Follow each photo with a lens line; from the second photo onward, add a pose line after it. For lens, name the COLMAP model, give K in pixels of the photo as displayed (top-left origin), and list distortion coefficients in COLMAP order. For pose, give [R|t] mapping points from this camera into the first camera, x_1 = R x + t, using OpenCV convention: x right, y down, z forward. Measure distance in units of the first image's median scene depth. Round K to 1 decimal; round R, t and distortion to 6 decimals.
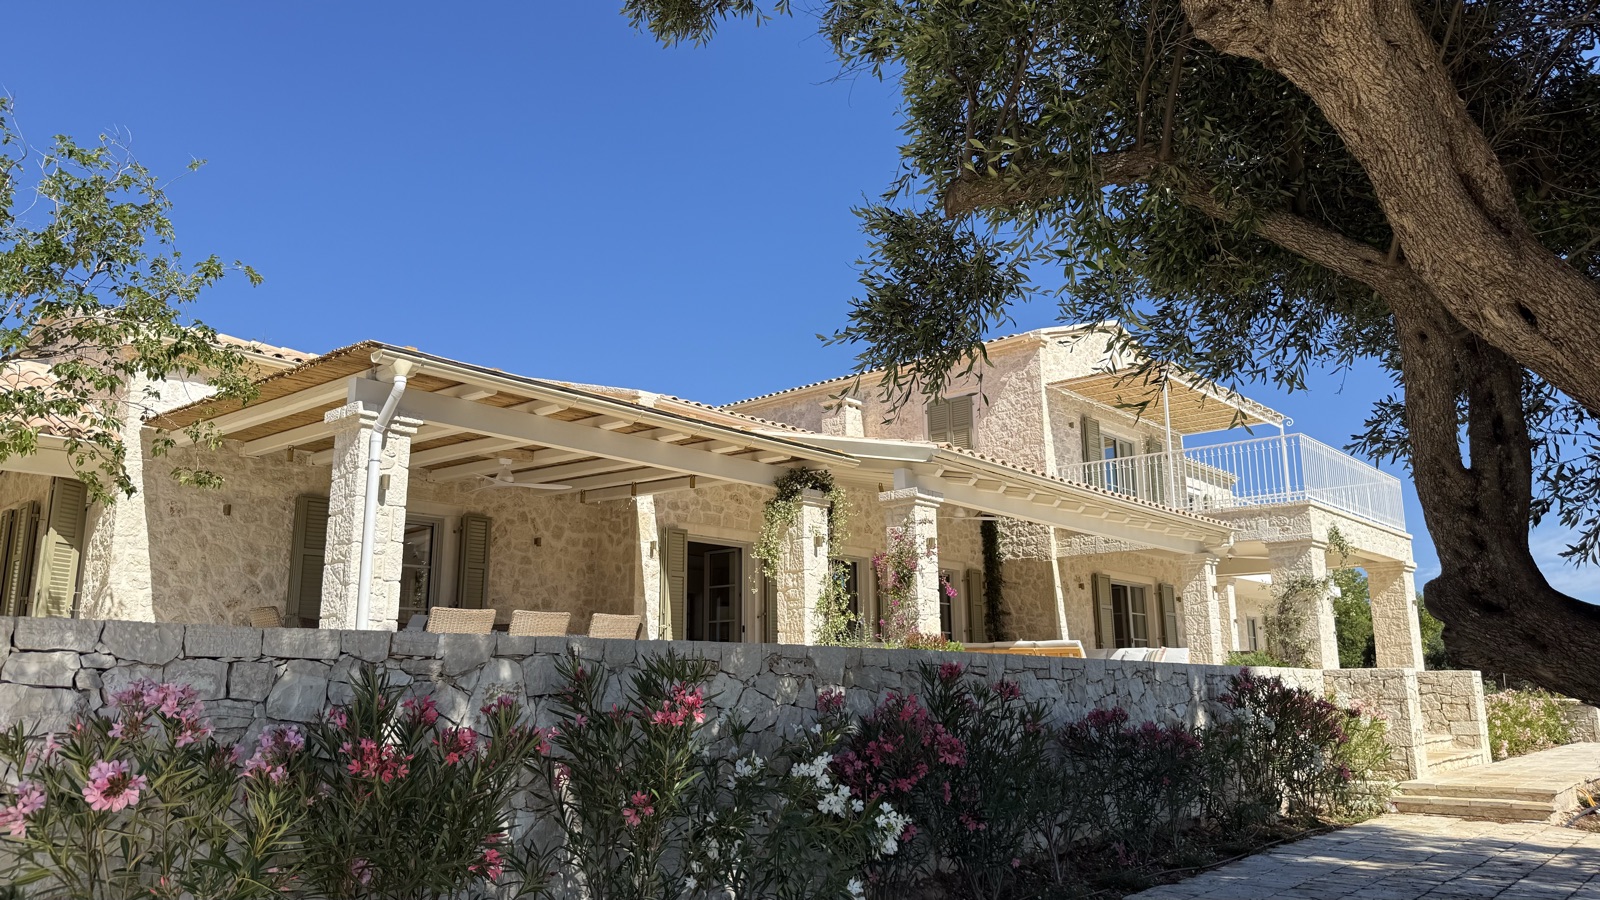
lens RADIAL K [[1110.8, 0, 800.0], [0, 1110.8, 450.0], [0, 0, 1]] dist [0.095578, -0.132401]
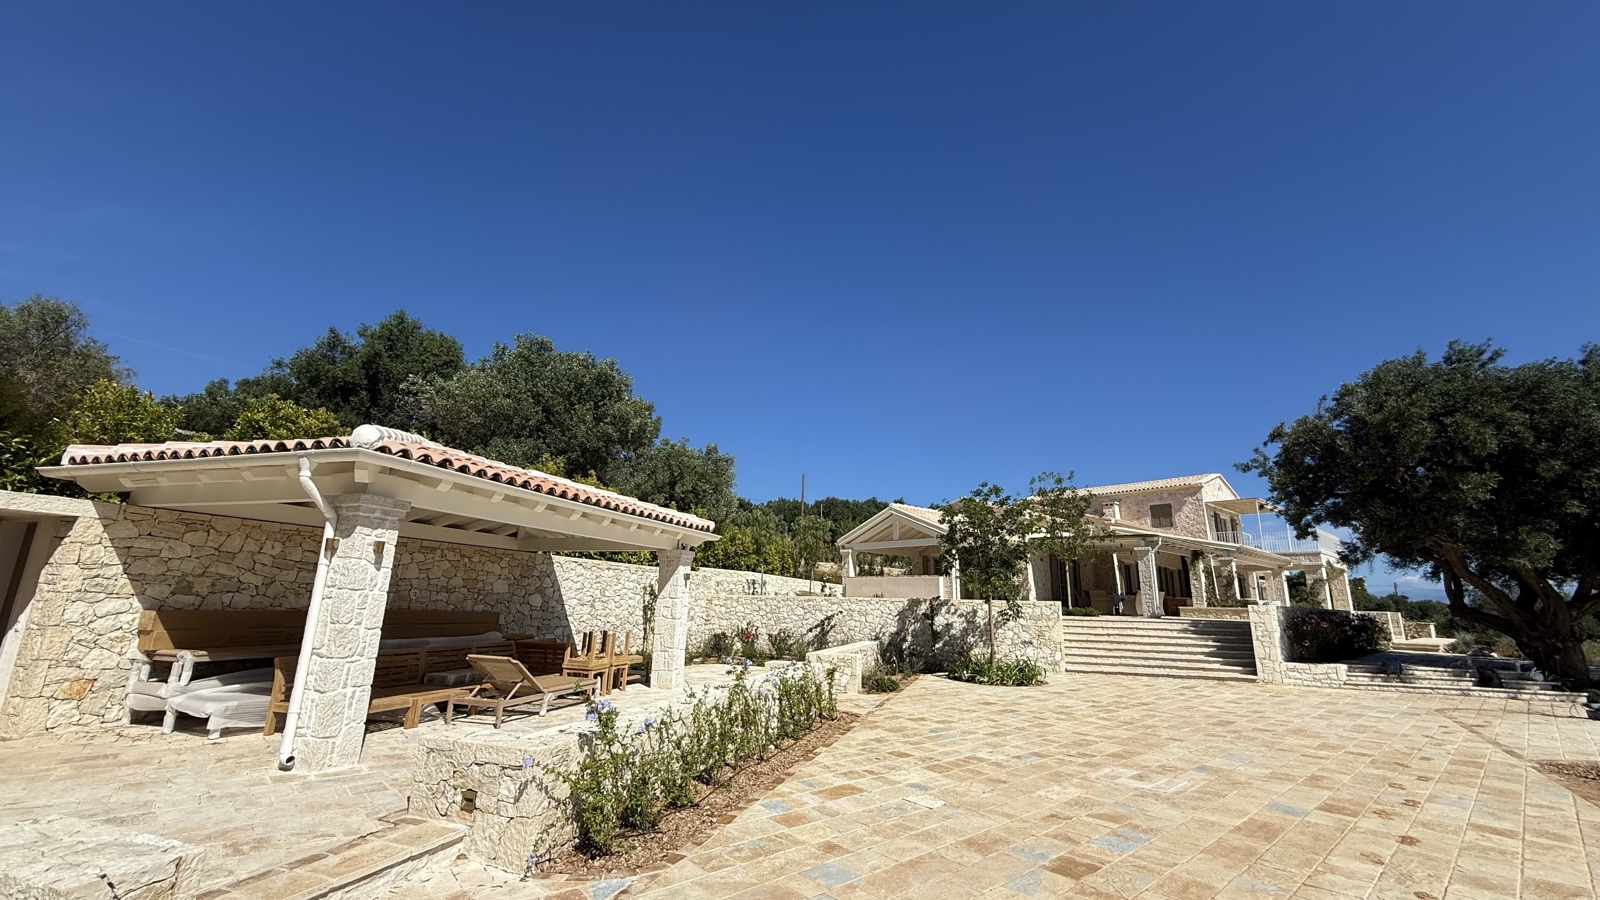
lens RADIAL K [[653.7, 0, 780.2], [0, 653.7, 448.1], [0, 0, 1]] dist [-0.000187, 0.000040]
pose [[0.993636, 0.002707, -0.112610, -1.080947], [-0.005254, 0.999737, -0.022331, -0.255630], [0.112520, 0.022781, 0.993388, -1.225269]]
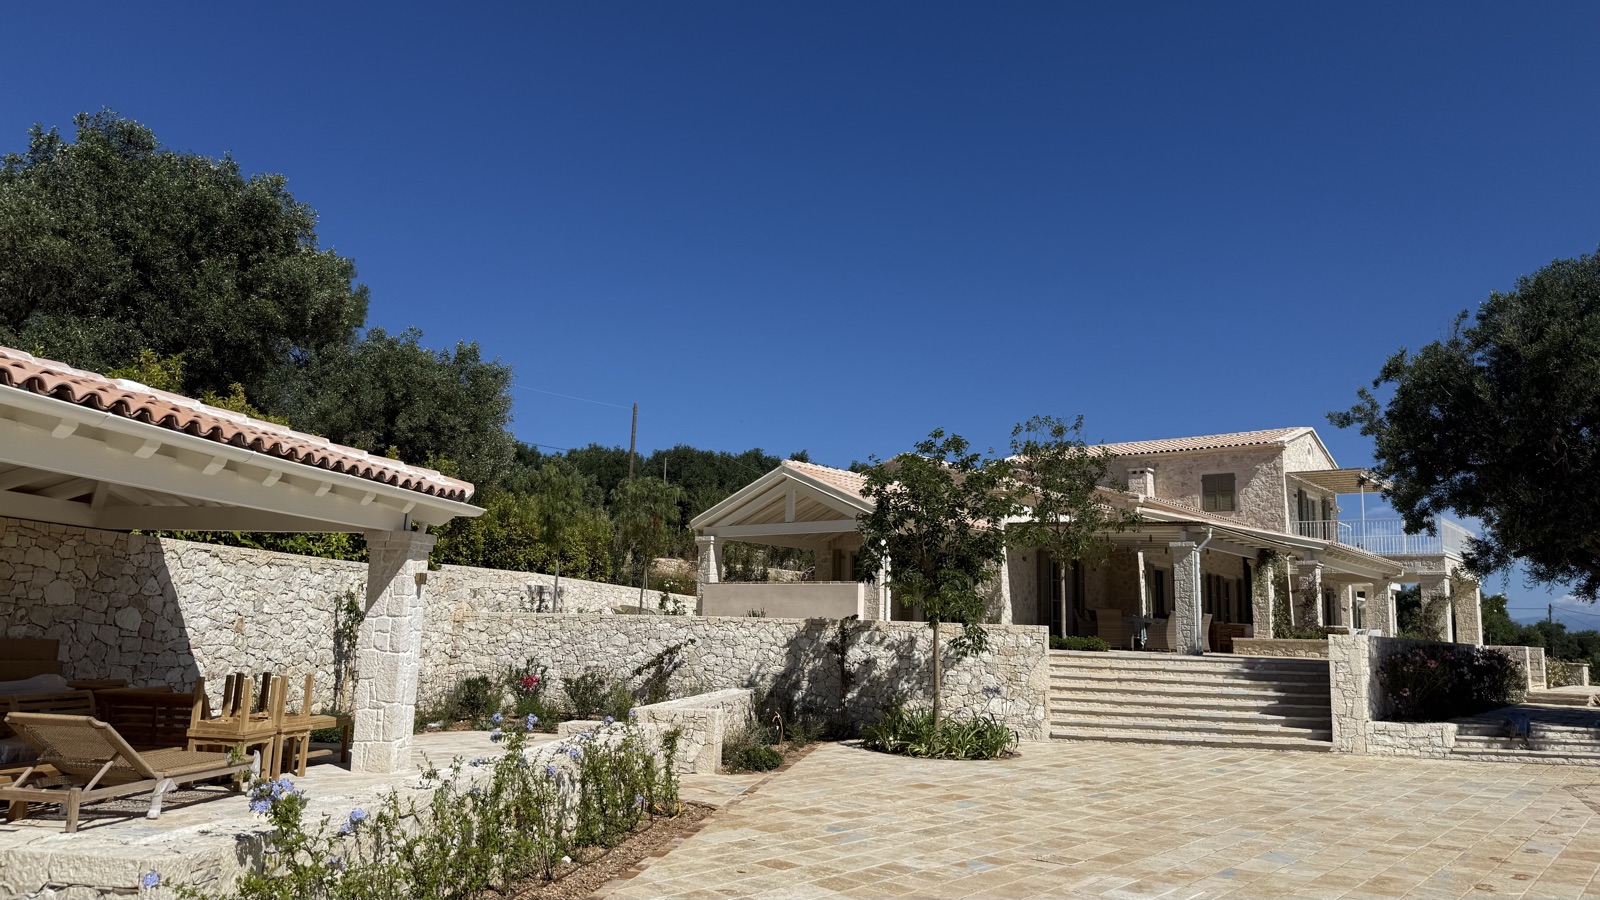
lens RADIAL K [[1172.2, 0, 823.8], [0, 1172.2, 451.9], [0, 0, 1]] dist [0.109362, -0.163534]
pose [[0.995518, 0.042009, 0.084724, -1.079481], [-0.046569, 0.997530, 0.052578, -0.258891], [-0.082306, -0.056287, 0.995016, -1.267408]]
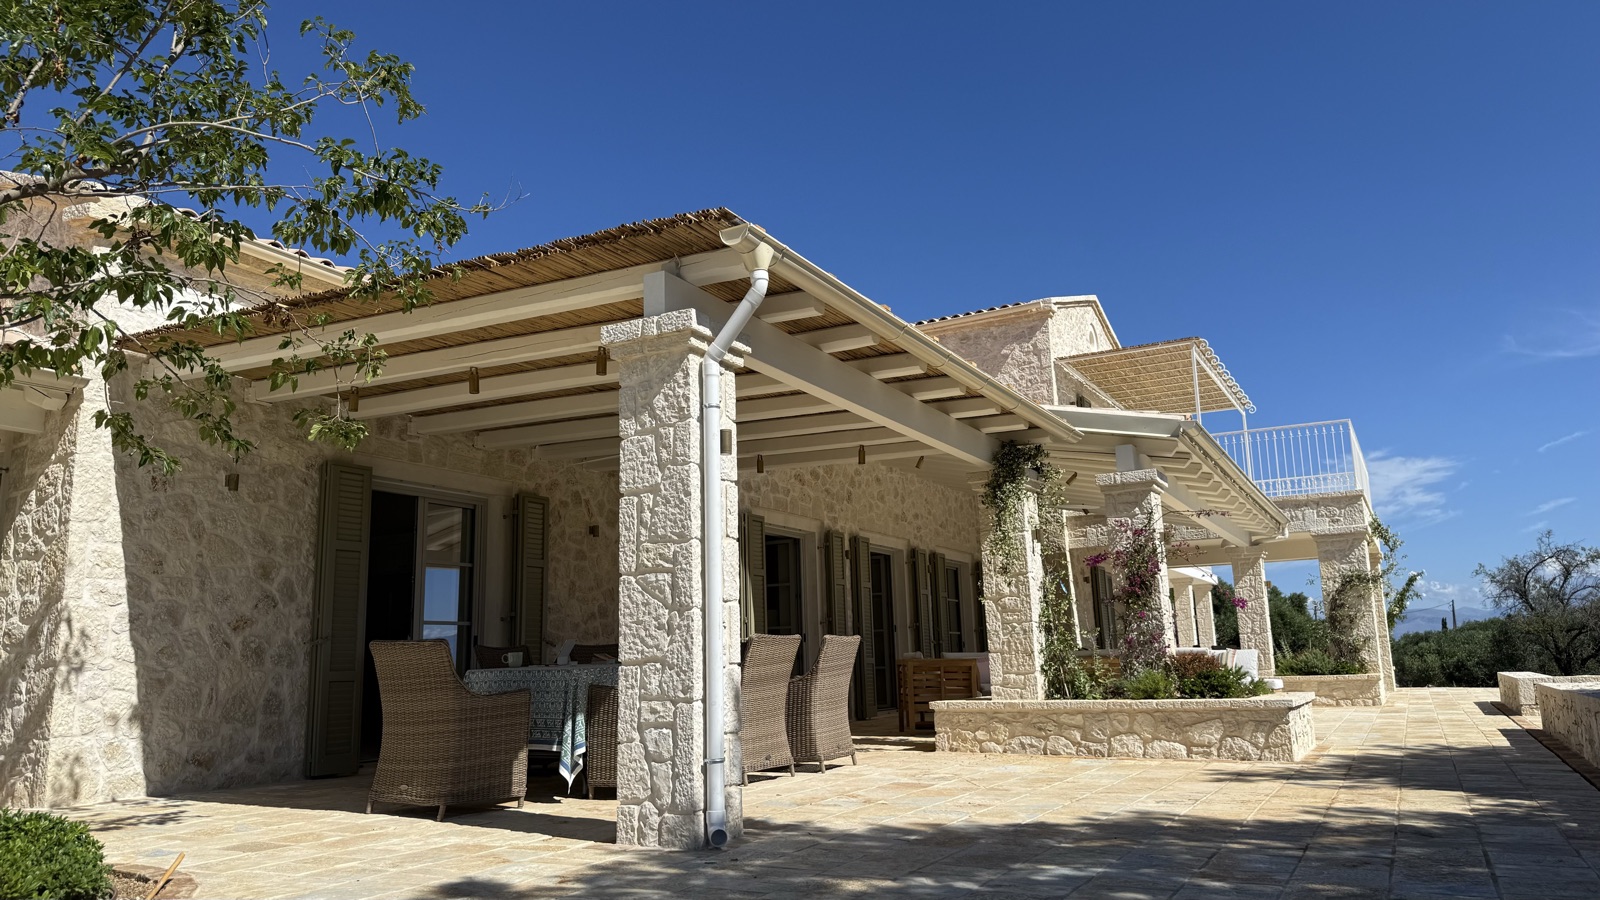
lens RADIAL K [[1110.8, 0, 800.0], [0, 1110.8, 450.0], [0, 0, 1]] dist [0.095578, -0.132401]
pose [[0.971577, 0.022856, 0.235619, -0.328313], [-0.026441, 0.999578, 0.012068, 0.016893], [-0.235244, -0.017955, 0.971771, 0.272234]]
